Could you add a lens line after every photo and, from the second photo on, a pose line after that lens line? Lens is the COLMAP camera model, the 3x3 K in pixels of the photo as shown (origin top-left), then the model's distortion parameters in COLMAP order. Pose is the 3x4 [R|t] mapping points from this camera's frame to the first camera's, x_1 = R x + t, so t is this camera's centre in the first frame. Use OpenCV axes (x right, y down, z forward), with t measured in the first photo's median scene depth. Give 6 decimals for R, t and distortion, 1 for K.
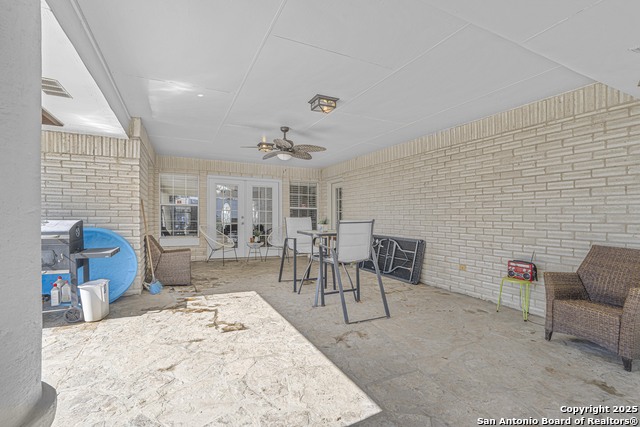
lens RADIAL K [[302.1, 0, 320.5], [0, 302.1, 216.0], [0, 0, 1]] dist [-0.008485, 0.008258]
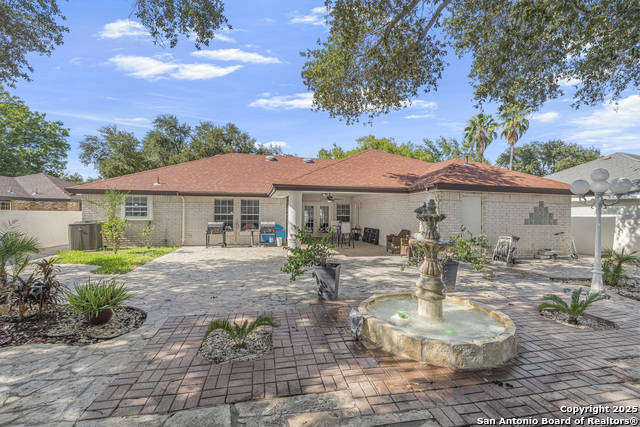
lens RADIAL K [[302.1, 0, 315.4], [0, 302.1, 213.3], [0, 0, 1]] dist [-0.008485, 0.008258]
pose [[0.967469, -0.001401, -0.252987, 0.295160], [0.000433, 0.999992, -0.003883, -0.033490], [0.252991, 0.003647, 0.967462, -1.113538]]
